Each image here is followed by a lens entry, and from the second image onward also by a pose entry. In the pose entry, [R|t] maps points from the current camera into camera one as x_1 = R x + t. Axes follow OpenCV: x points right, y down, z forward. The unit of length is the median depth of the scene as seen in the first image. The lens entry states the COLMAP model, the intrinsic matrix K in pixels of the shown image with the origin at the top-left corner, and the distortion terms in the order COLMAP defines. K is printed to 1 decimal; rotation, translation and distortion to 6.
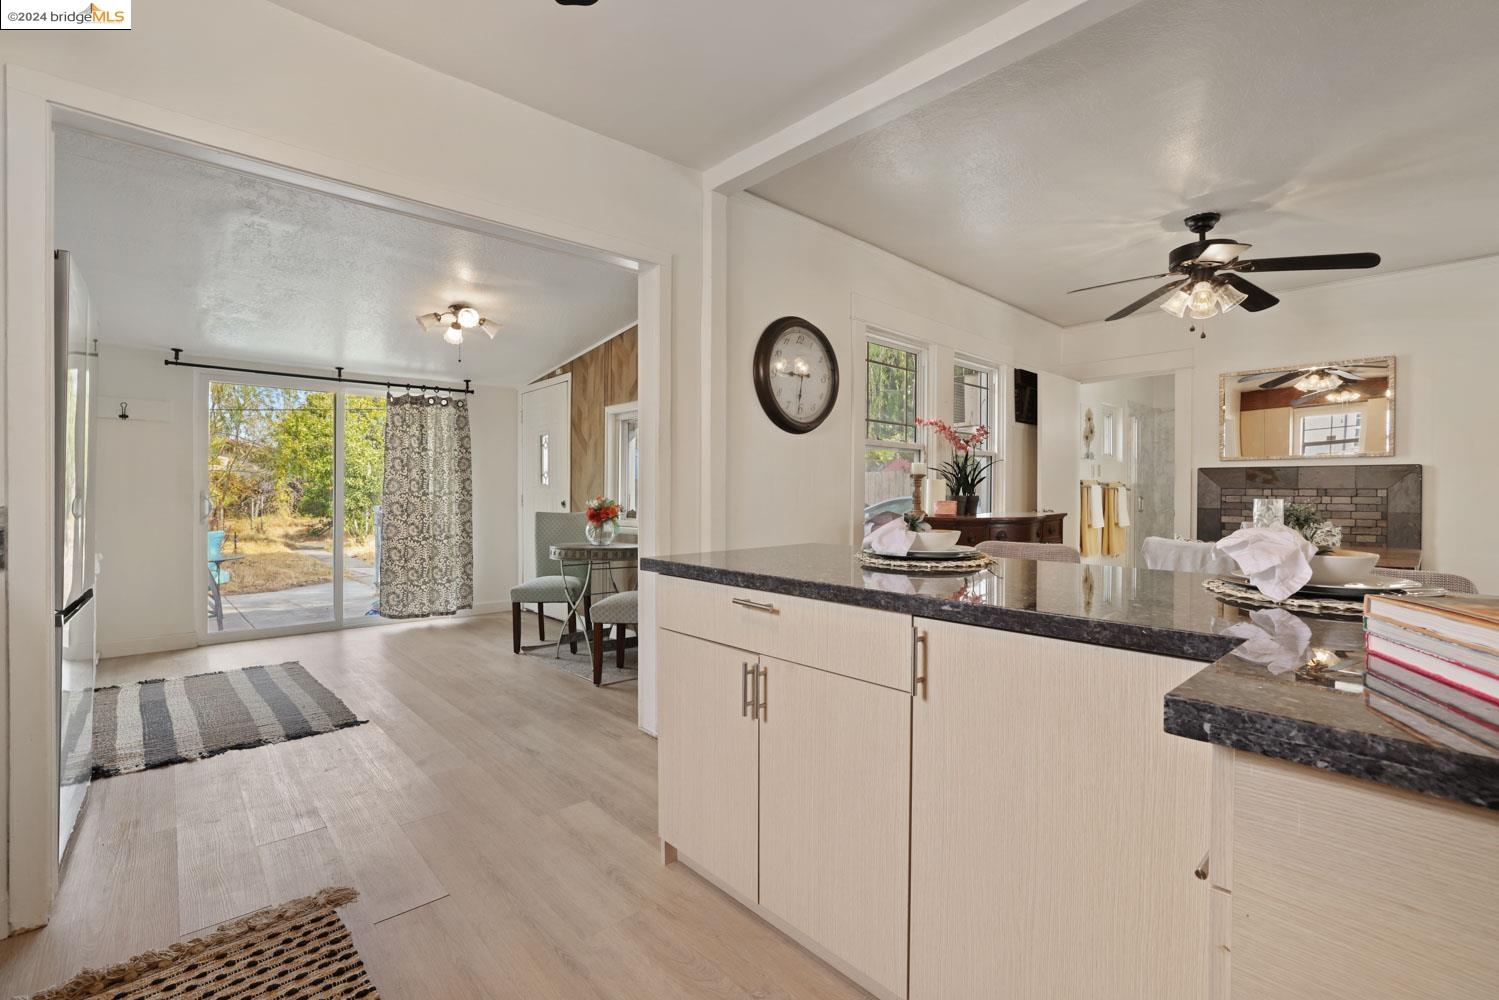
lens RADIAL K [[652.5, 0, 745.5], [0, 652.5, 501.5], [0, 0, 1]] dist [-0.027619, 0.006312]
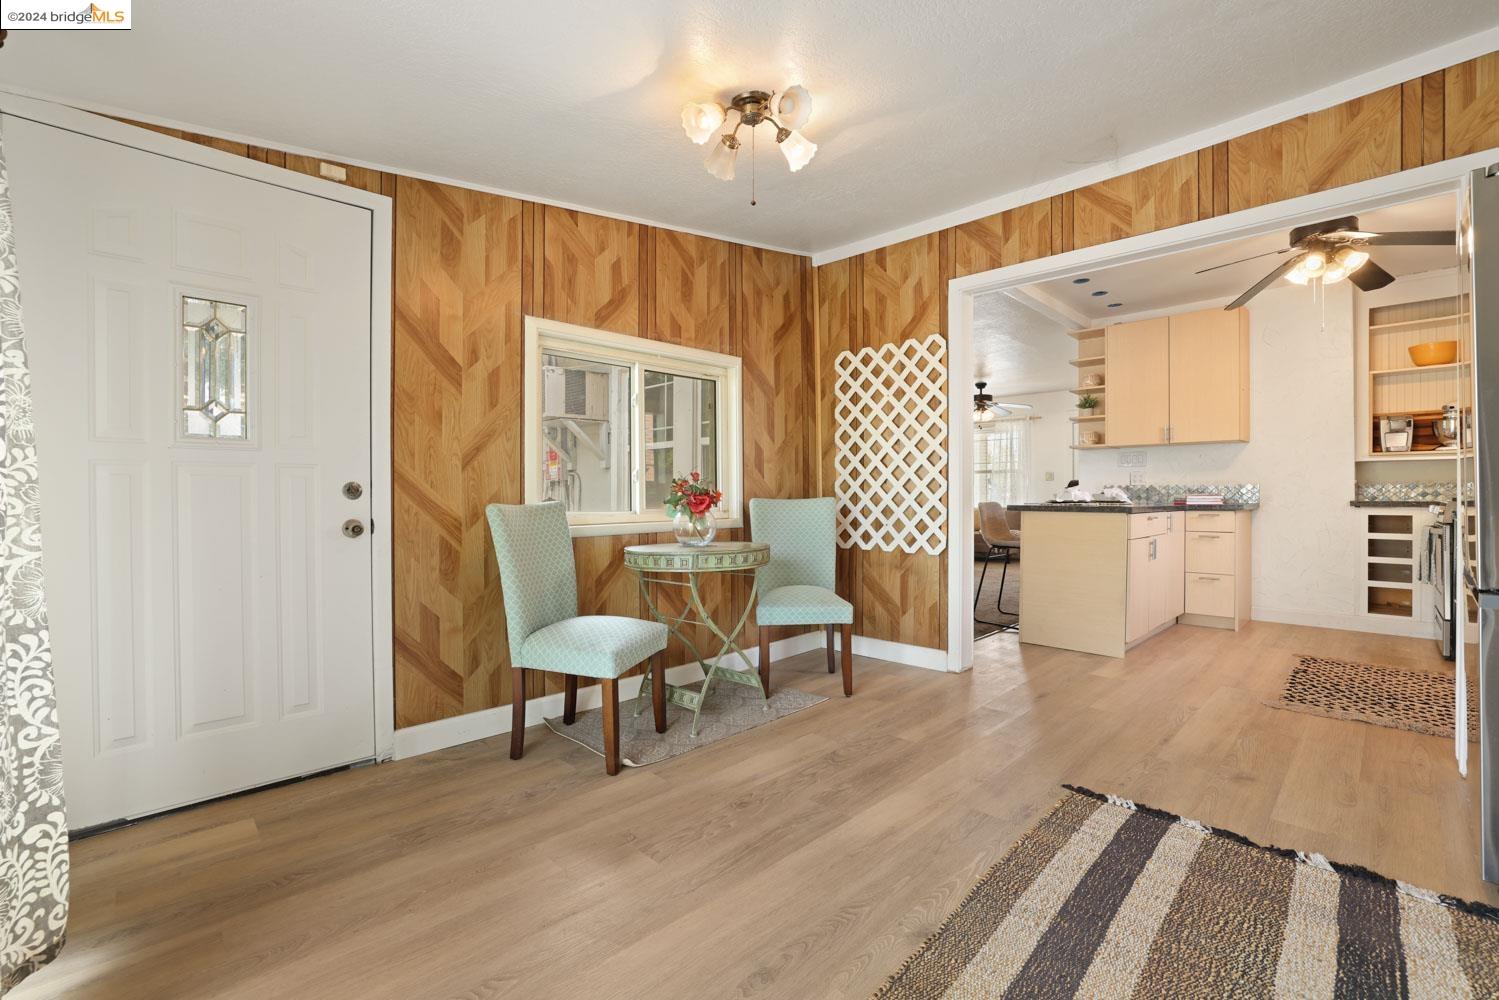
lens RADIAL K [[652.5, 0, 741.9], [0, 652.5, 498.1], [0, 0, 1]] dist [-0.027619, 0.006312]
pose [[-0.033901, -0.007090, 0.999400, -0.716910], [0.012520, 0.999893, 0.007519, 0.007833], [-0.999347, 0.012768, -0.033809, 0.770119]]
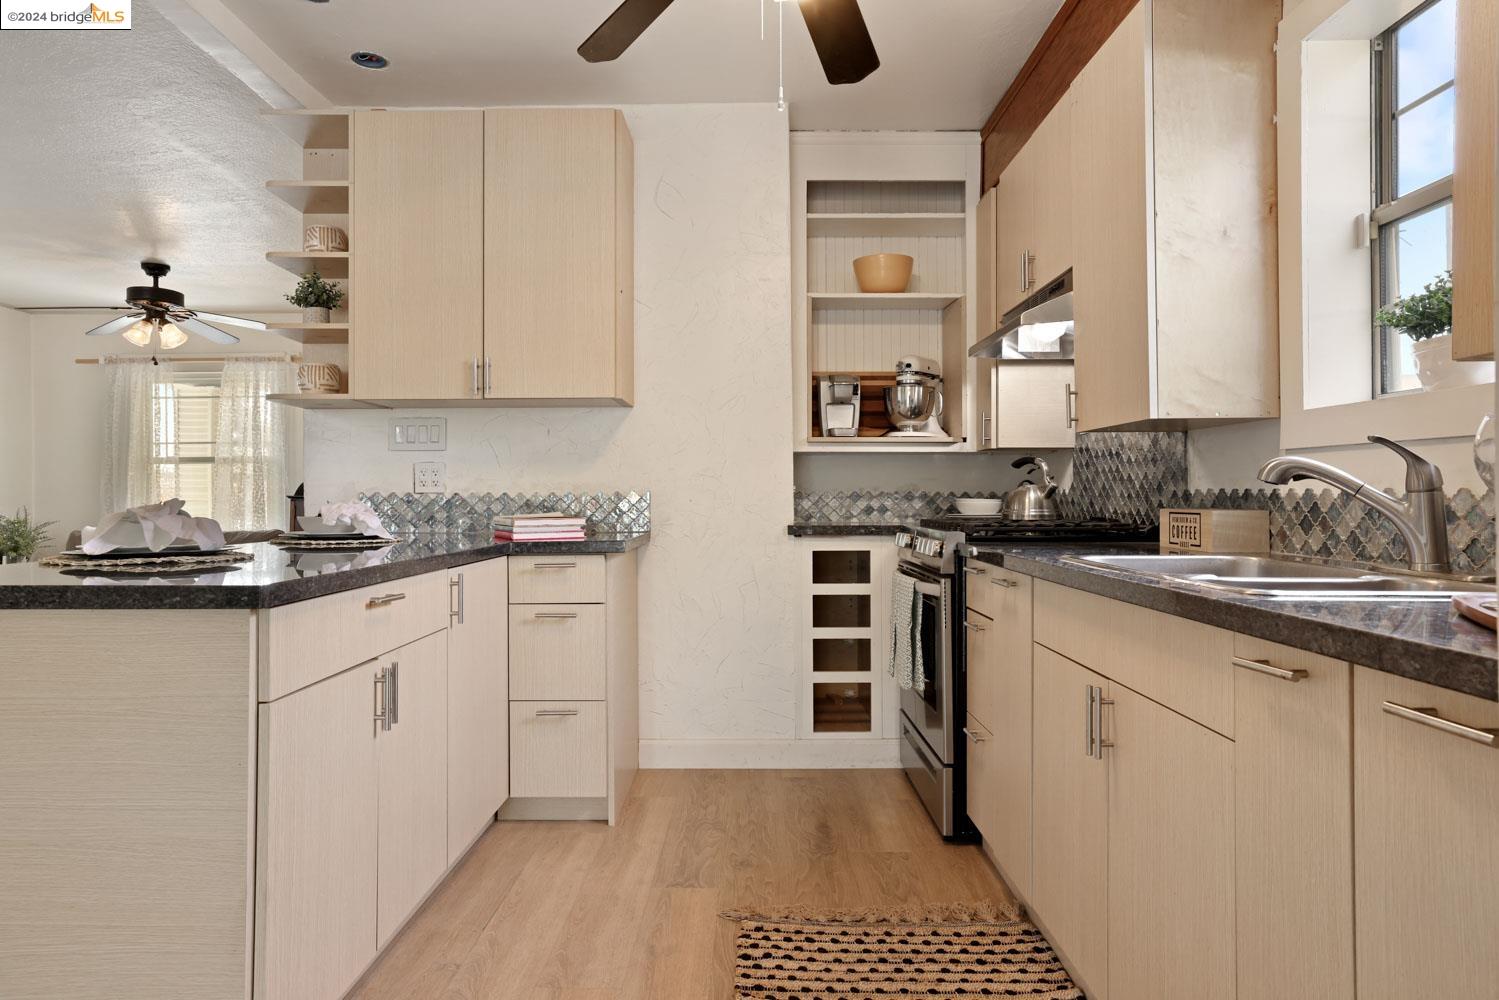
lens RADIAL K [[883.4, 0, 758.4], [0, 883.4, 496.6], [0, 0, 1]] dist [-0.005926, 0.004086]
pose [[-0.740604, 0.001272, 0.671940, -0.325233], [0.009666, 0.999915, 0.008761, 0.002529], [-0.671872, 0.012984, -0.740553, 0.432198]]
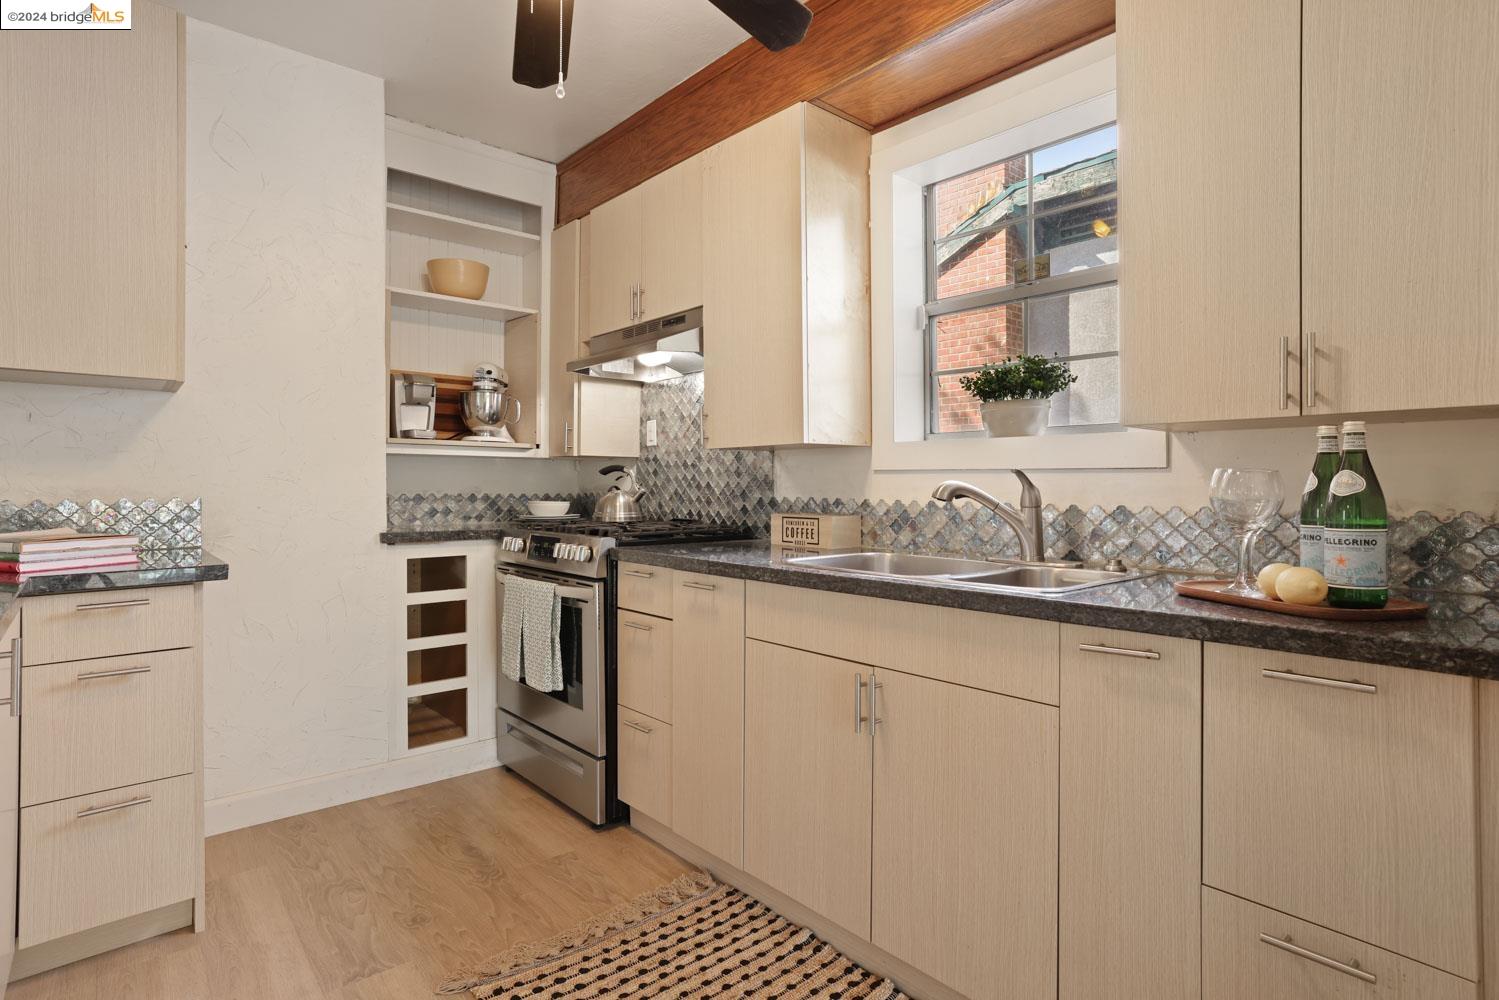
lens RADIAL K [[750.9, 0, 721.1], [0, 750.9, 485.9], [0, 0, 1]] dist [-0.016978, 0.010116]
pose [[-0.999338, -0.001568, 0.036334, -0.171028], [-0.001143, 0.999931, 0.011720, -0.007776], [-0.036350, 0.011670, -0.999271, 0.437566]]
